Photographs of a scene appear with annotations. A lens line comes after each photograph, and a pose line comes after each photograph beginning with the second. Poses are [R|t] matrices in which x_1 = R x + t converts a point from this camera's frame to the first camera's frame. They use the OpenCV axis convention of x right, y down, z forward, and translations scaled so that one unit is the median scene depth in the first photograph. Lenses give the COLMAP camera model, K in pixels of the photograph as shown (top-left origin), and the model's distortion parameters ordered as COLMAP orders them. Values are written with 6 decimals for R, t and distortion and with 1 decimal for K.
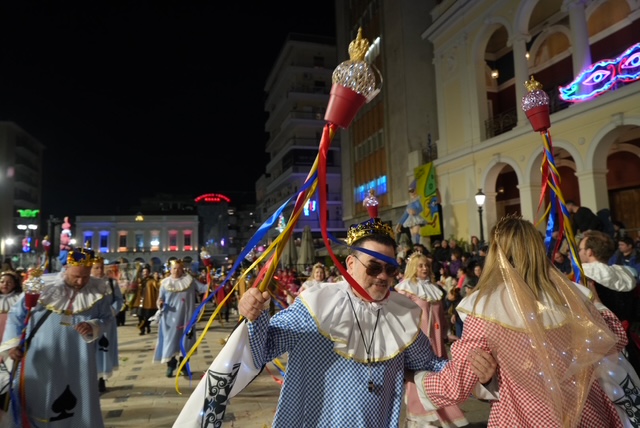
lens RADIAL K [[429.7, 0, 319.6], [0, 429.7, 210.7], [0, 0, 1]] dist [-0.033621, 0.026577]
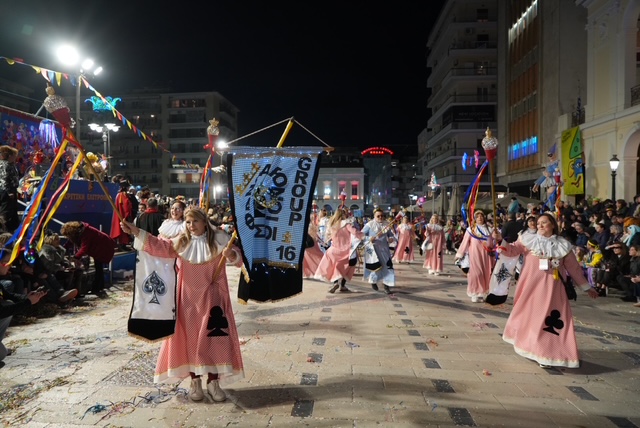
lens RADIAL K [[429.7, 0, 319.6], [0, 429.7, 210.7], [0, 0, 1]] dist [-0.033621, 0.026577]
pose [[0.930214, 0.035244, -0.365322, 0.031693], [0.008249, 0.993119, 0.116815, -0.018435], [0.366926, -0.111677, 0.923523, -0.135280]]
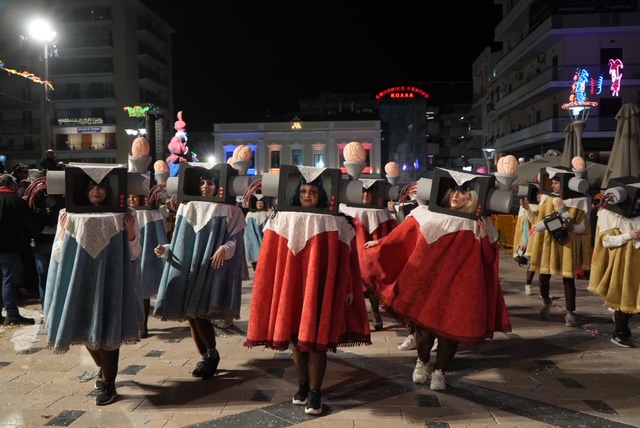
lens RADIAL K [[615.9, 0, 317.3], [0, 615.9, 212.7], [0, 0, 1]] dist [-0.013380, 0.019988]
pose [[0.930615, 0.033722, -0.364444, -0.058859], [0.019673, 0.989698, 0.141811, 0.031425], [0.365472, -0.139141, 0.920364, 0.181220]]
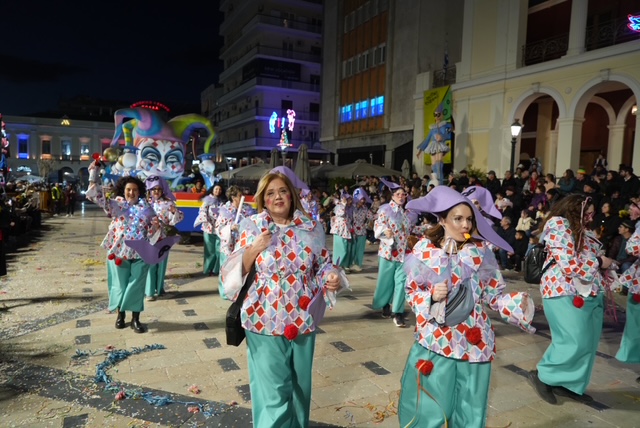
lens RADIAL K [[429.7, 0, 319.6], [0, 429.7, 210.7], [0, 0, 1]] dist [-0.033621, 0.026577]
pose [[0.983916, 0.044037, 0.173117, -0.093836], [-0.074701, 0.981761, 0.174831, 0.007301], [-0.162260, -0.184951, 0.969260, 0.047603]]
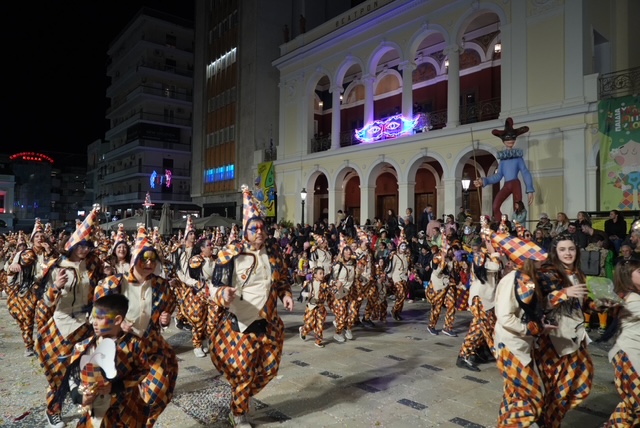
lens RADIAL K [[429.7, 0, 319.6], [0, 429.7, 210.7], [0, 0, 1]] dist [-0.033621, 0.026577]
pose [[0.922309, 0.052664, 0.382847, -0.057896], [-0.078356, 0.995578, 0.051814, -0.023671], [-0.378426, -0.077787, 0.922357, -0.165464]]
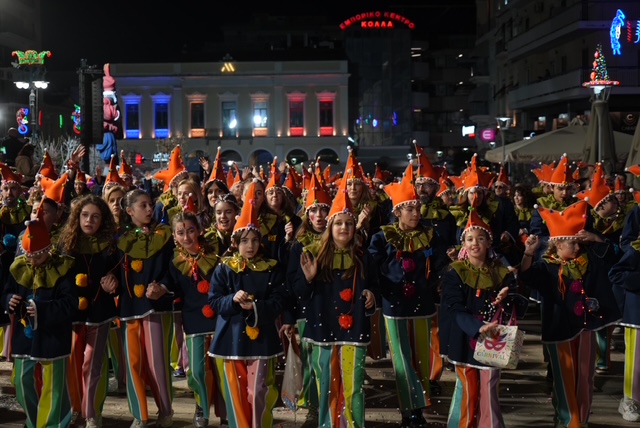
lens RADIAL K [[940.9, 0, 318.6], [0, 940.9, 198.1], [0, 0, 1]] dist [0.007928, -0.064455]
pose [[0.958653, 0.030696, -0.282916, -0.049845], [0.013522, 0.988129, 0.153029, 0.004768], [0.284255, -0.150528, 0.946858, 0.034498]]
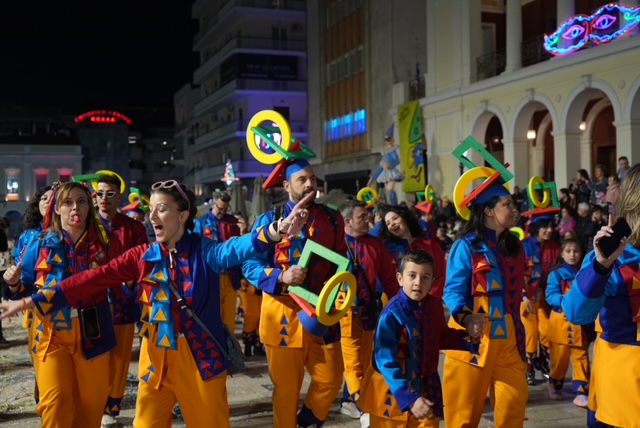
lens RADIAL K [[738.9, 0, 320.0], [0, 738.9, 214.0], [0, 0, 1]] dist [-0.004605, -0.001177]
pose [[0.997880, 0.014172, 0.063525, -0.003749], [-0.020959, 0.993986, 0.107483, -0.025991], [-0.061620, -0.108587, 0.992175, -0.217021]]
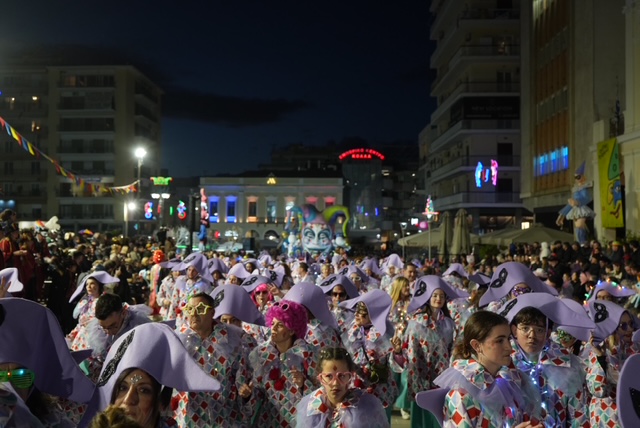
lens RADIAL K [[630.7, 0, 317.8], [0, 630.7, 209.6], [0, 0, 1]] dist [-0.010689, 0.004142]
pose [[0.949605, 0.027799, -0.312214, 0.056484], [-0.004246, 0.997109, 0.075867, -0.036656], [0.313420, -0.070718, 0.946978, -0.176388]]
